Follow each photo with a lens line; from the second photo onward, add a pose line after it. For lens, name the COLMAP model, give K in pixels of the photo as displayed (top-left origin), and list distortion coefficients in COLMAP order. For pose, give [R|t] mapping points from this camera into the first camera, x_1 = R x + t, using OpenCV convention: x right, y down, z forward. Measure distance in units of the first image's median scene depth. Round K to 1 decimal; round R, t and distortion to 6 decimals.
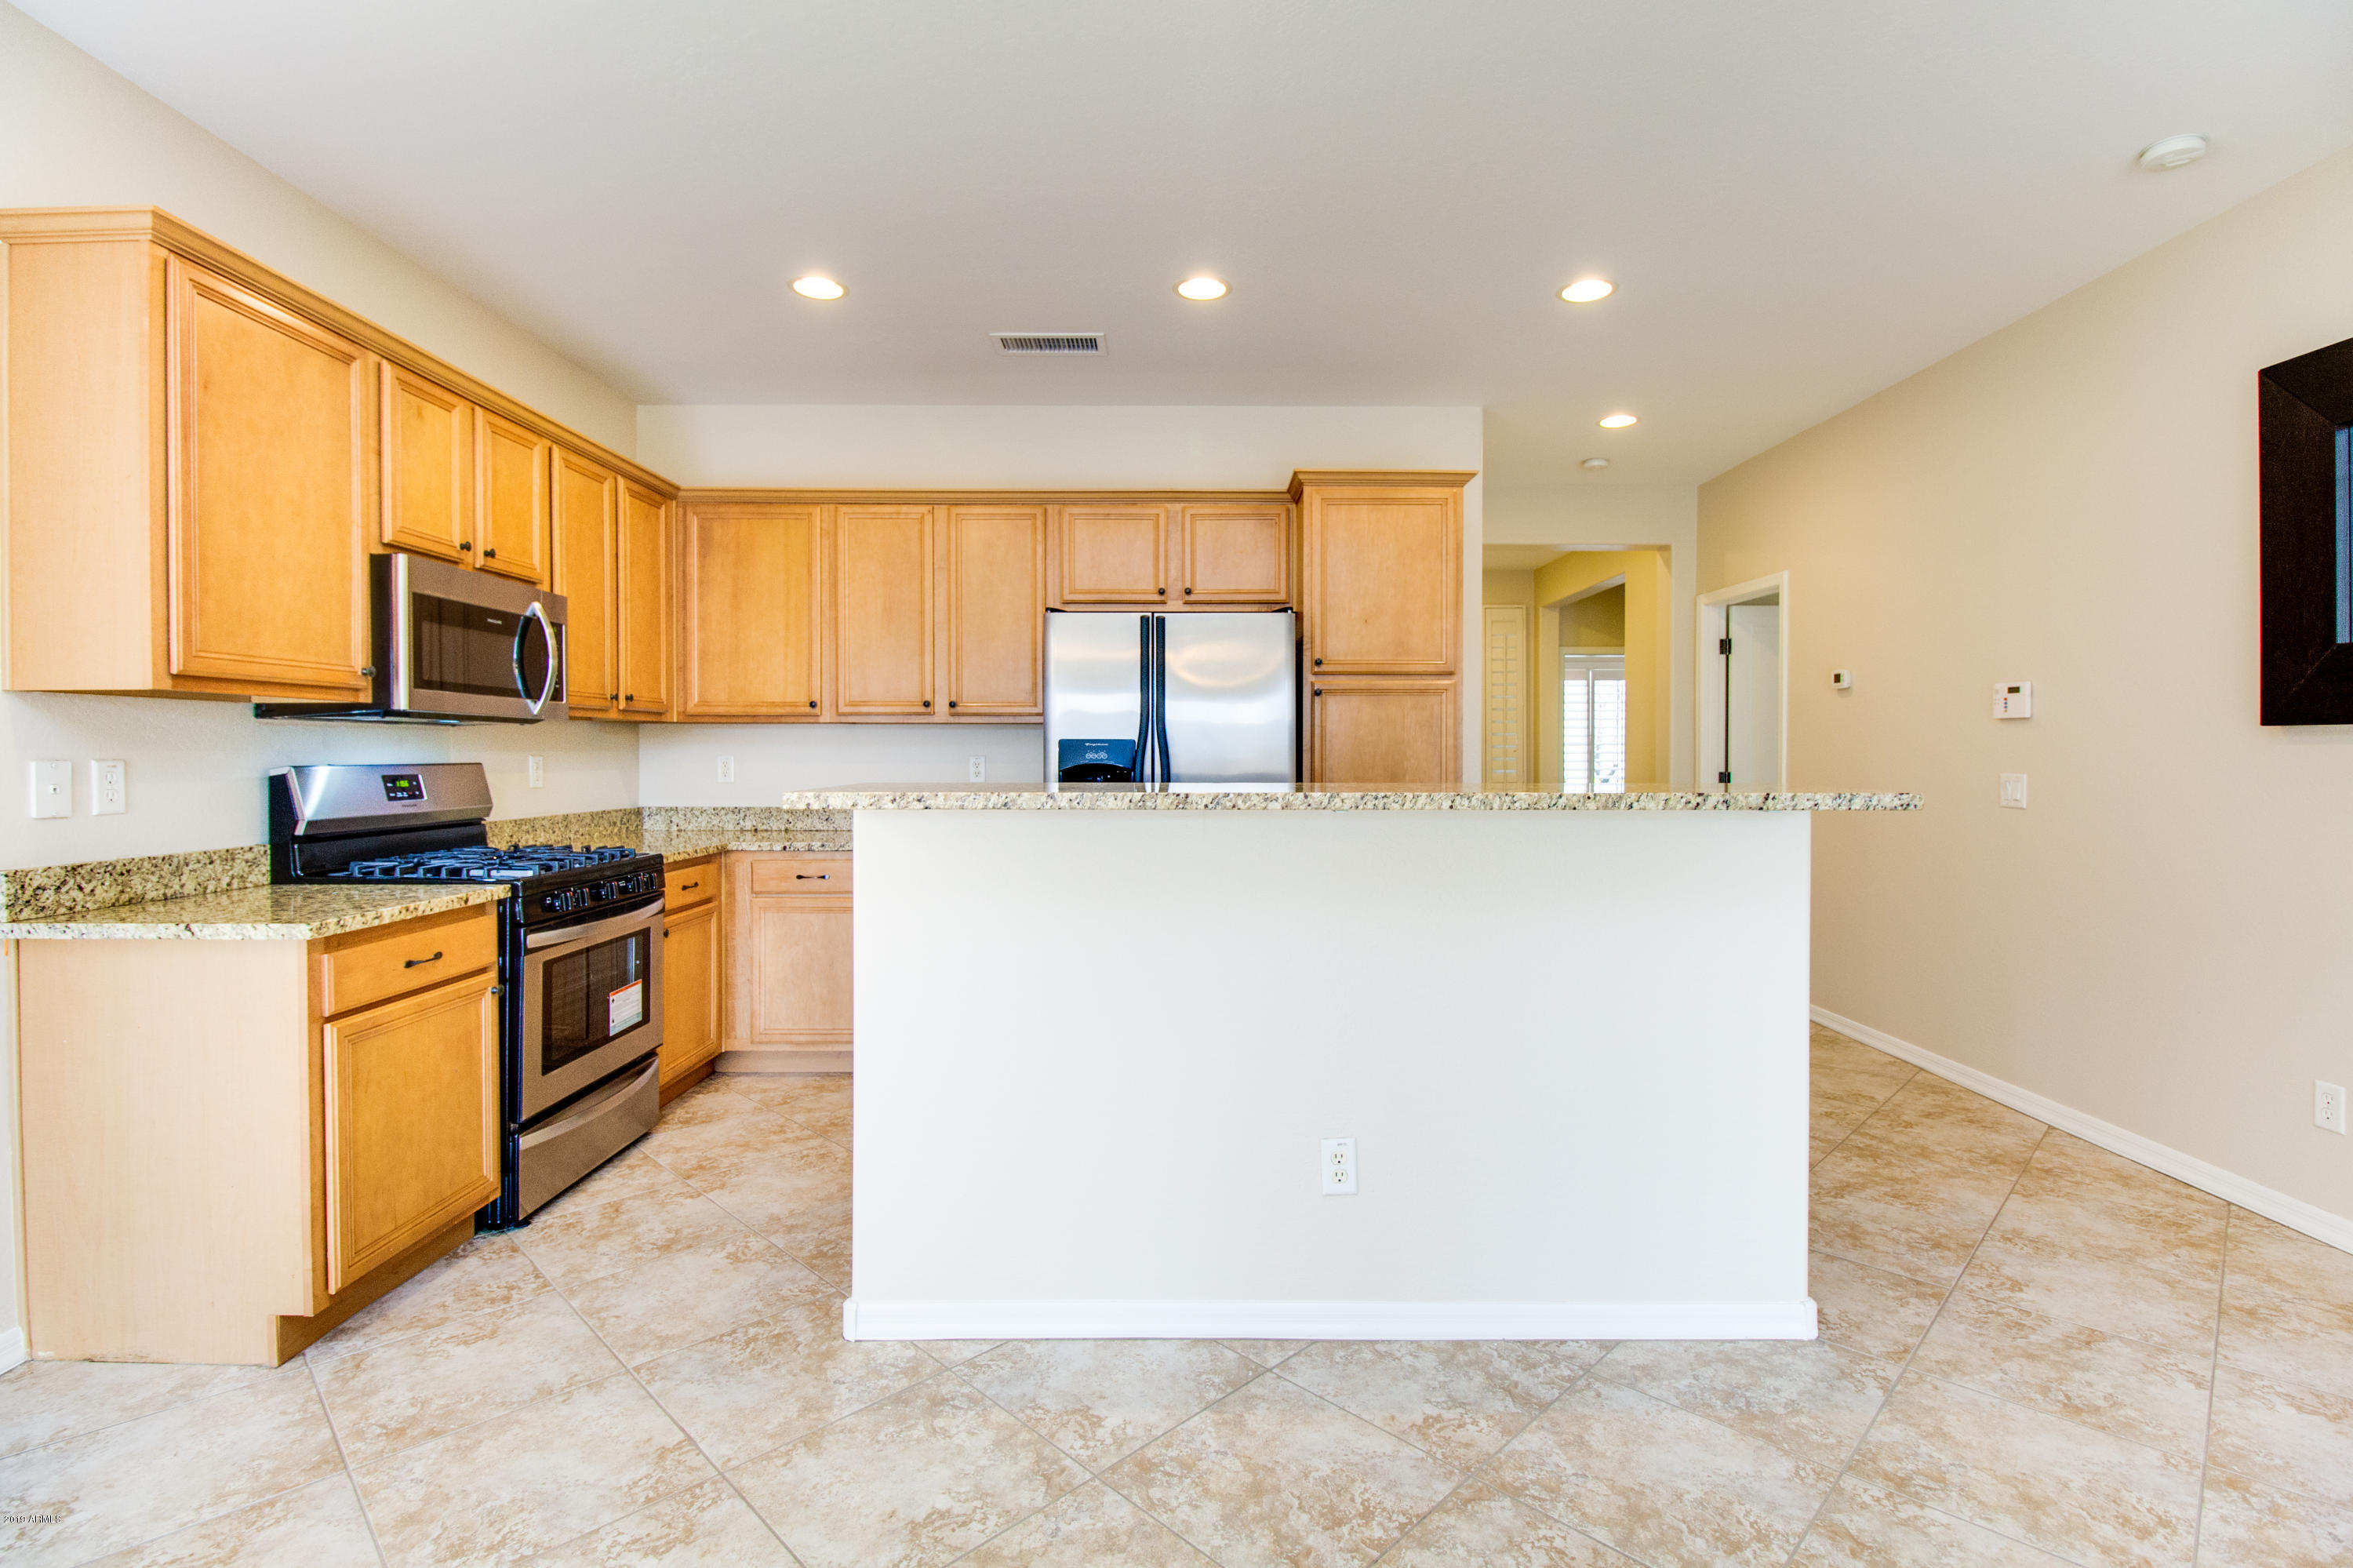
lens RADIAL K [[1095.0, 0, 1183.0], [0, 1095.0, 761.9], [0, 0, 1]] dist [-0.002878, -0.010126]
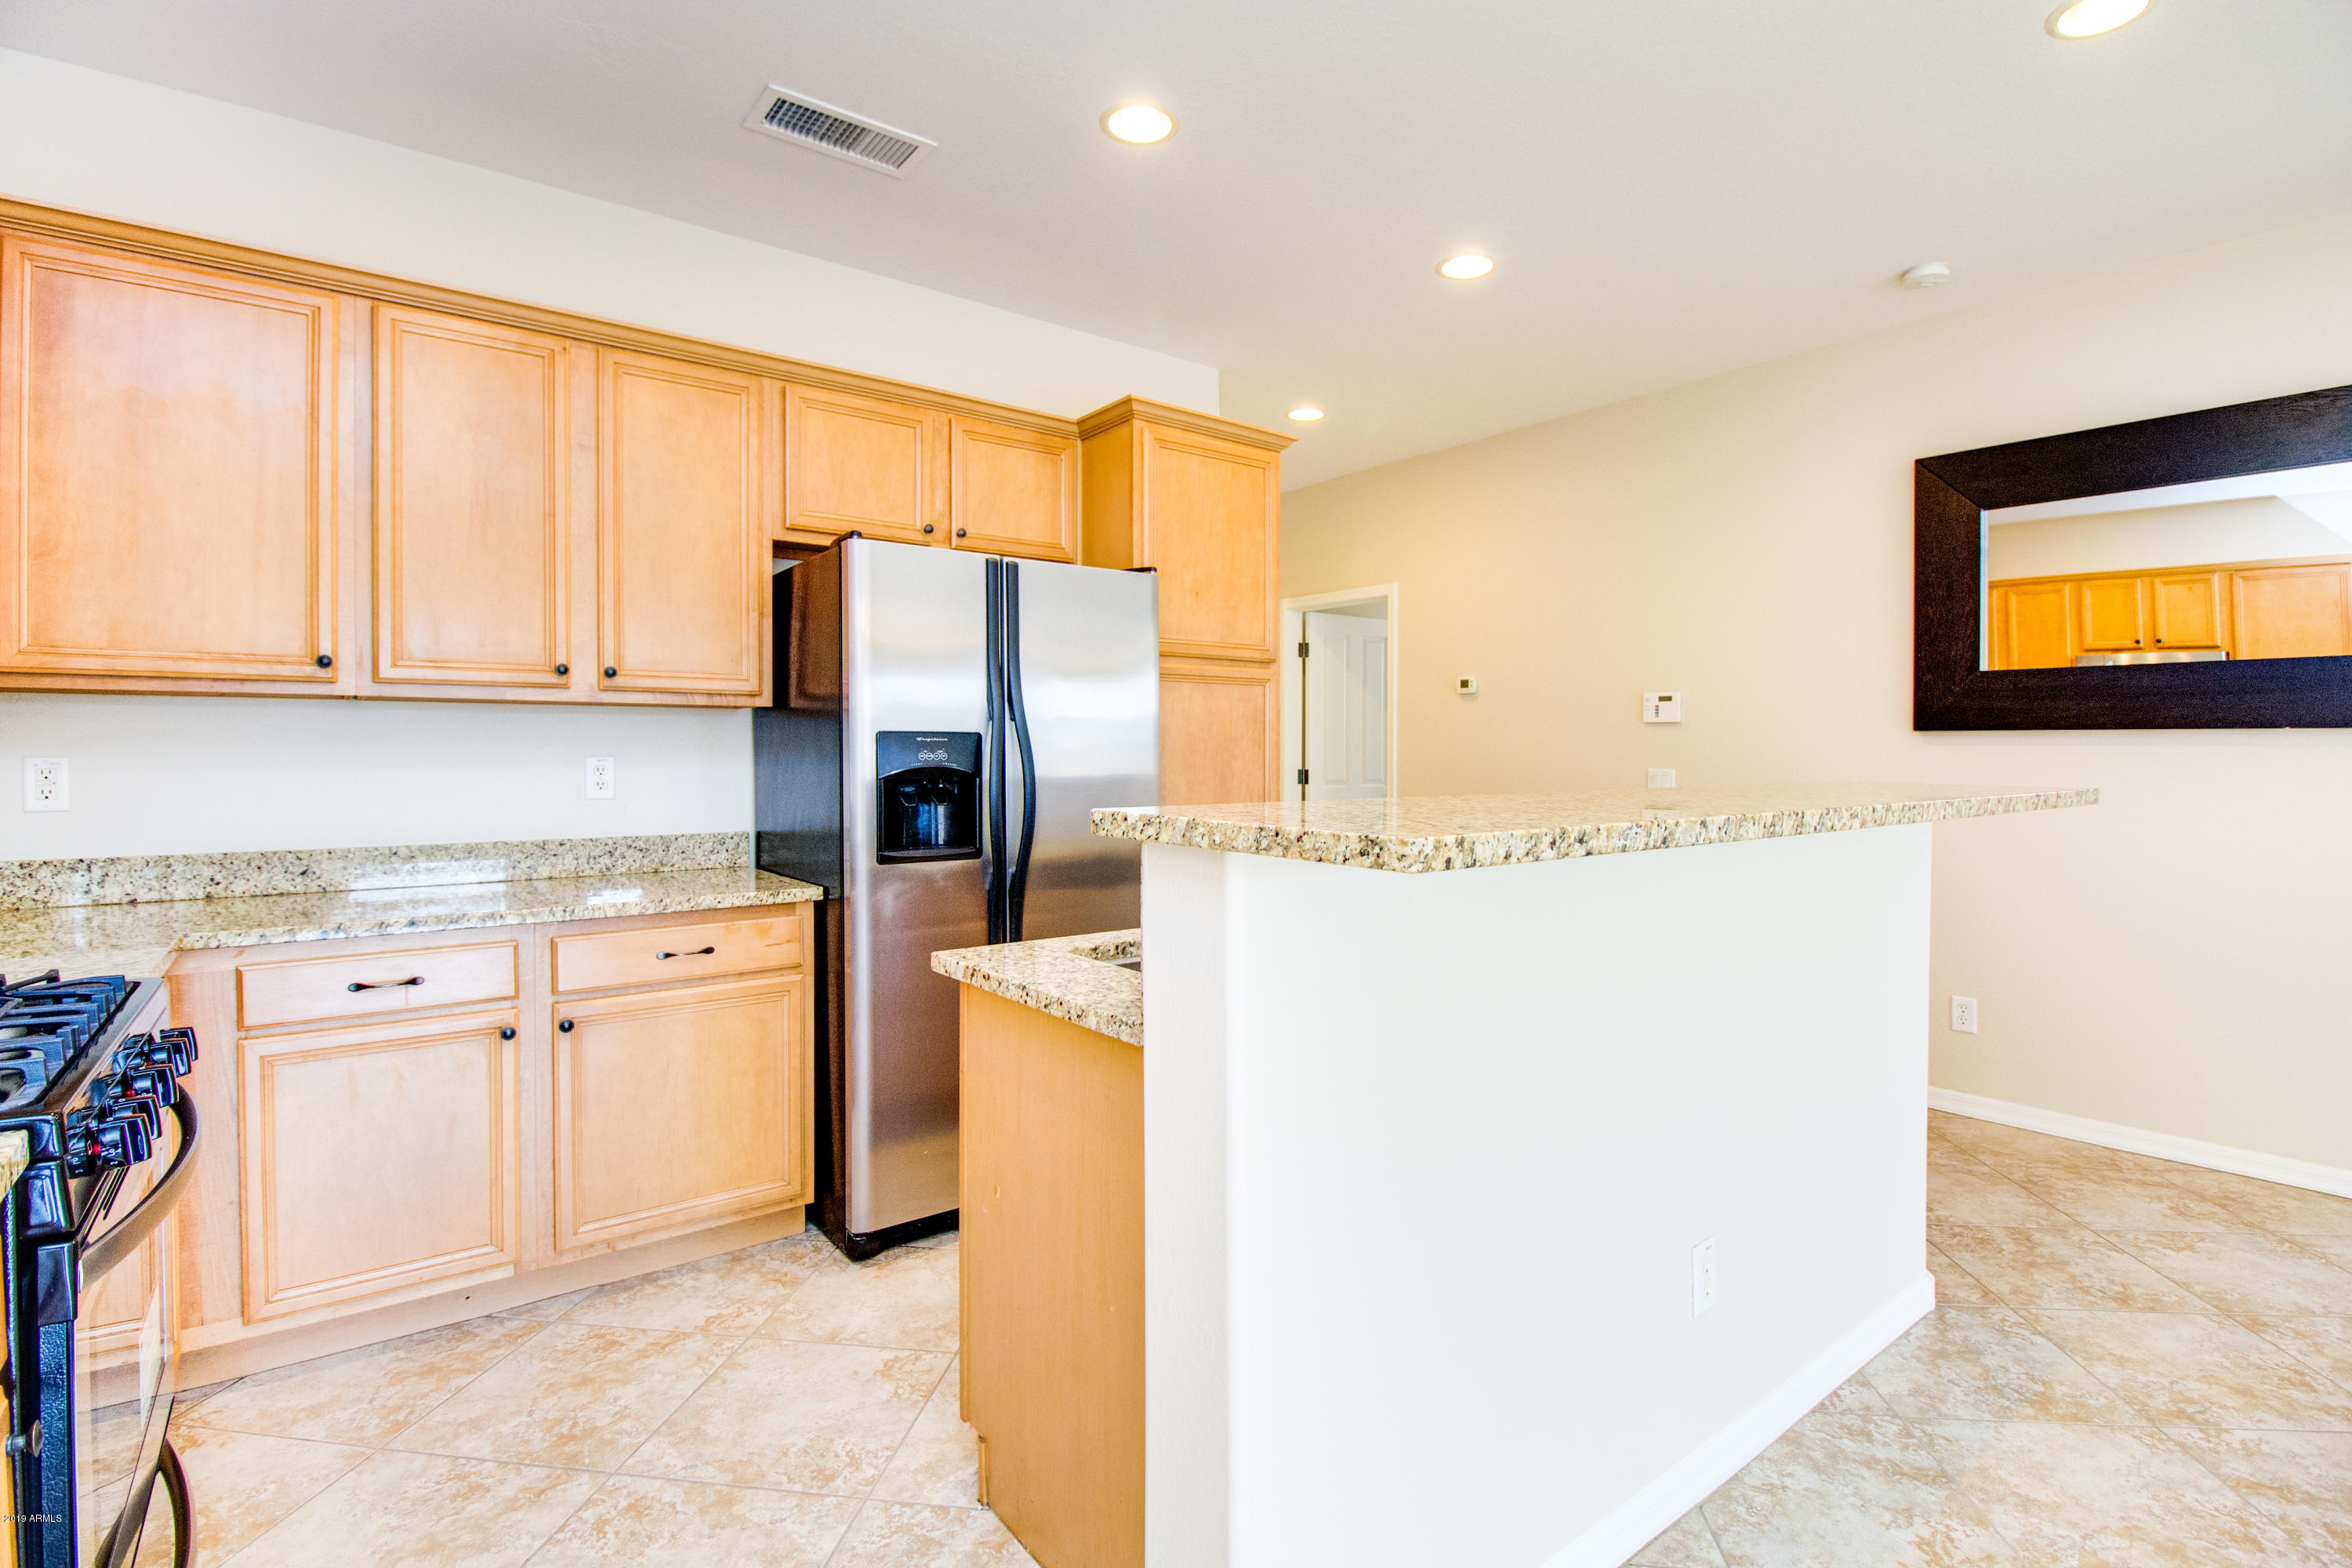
lens RADIAL K [[1103.6, 0, 1195.8], [0, 1103.6, 761.9], [0, 0, 1]] dist [-0.011333, -0.009473]
pose [[0.789909, -0.005668, 0.613198, -0.370067], [0.004832, 0.999984, 0.003019, -0.002986], [-0.613206, 0.000578, 0.789923, 0.352509]]
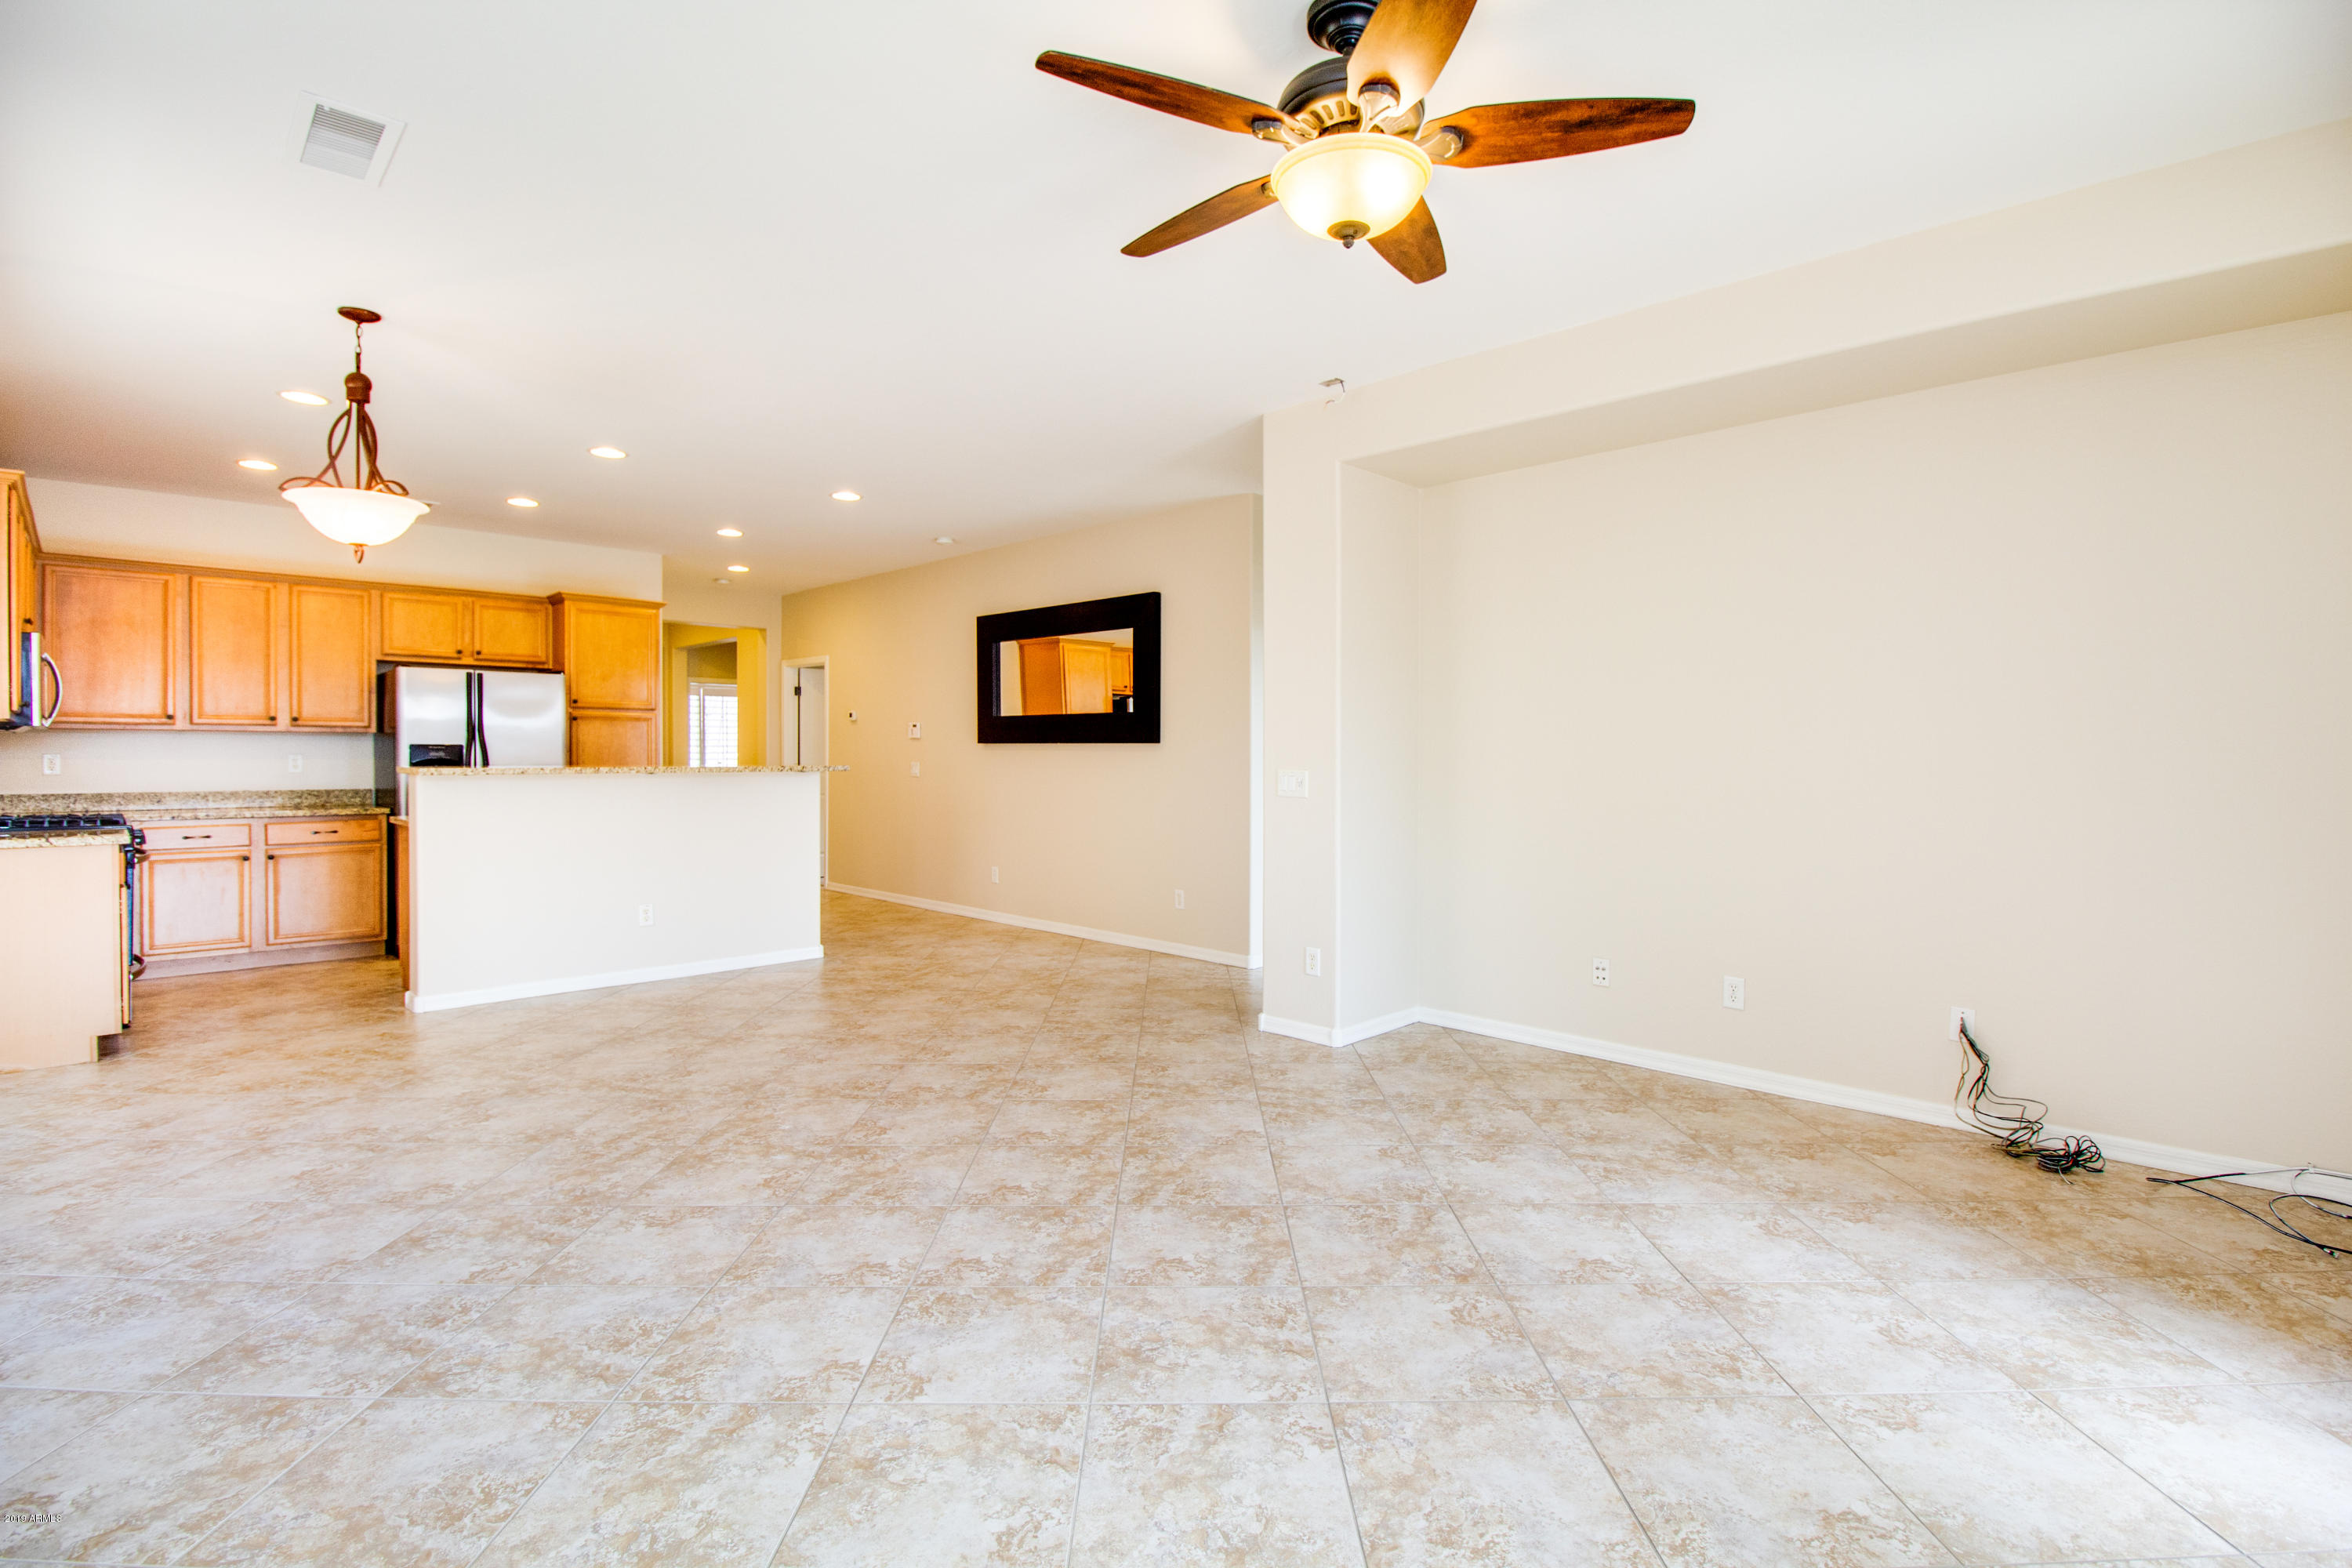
lens RADIAL K [[1094.5, 0, 1182.5], [0, 1094.5, 761.9], [0, 0, 1]] dist [-0.002878, -0.010126]
pose [[0.705649, -0.003047, 0.708555, -0.456273], [0.003321, 0.999994, 0.000992, 0.008717], [-0.708554, 0.001653, 0.705655, -0.990755]]
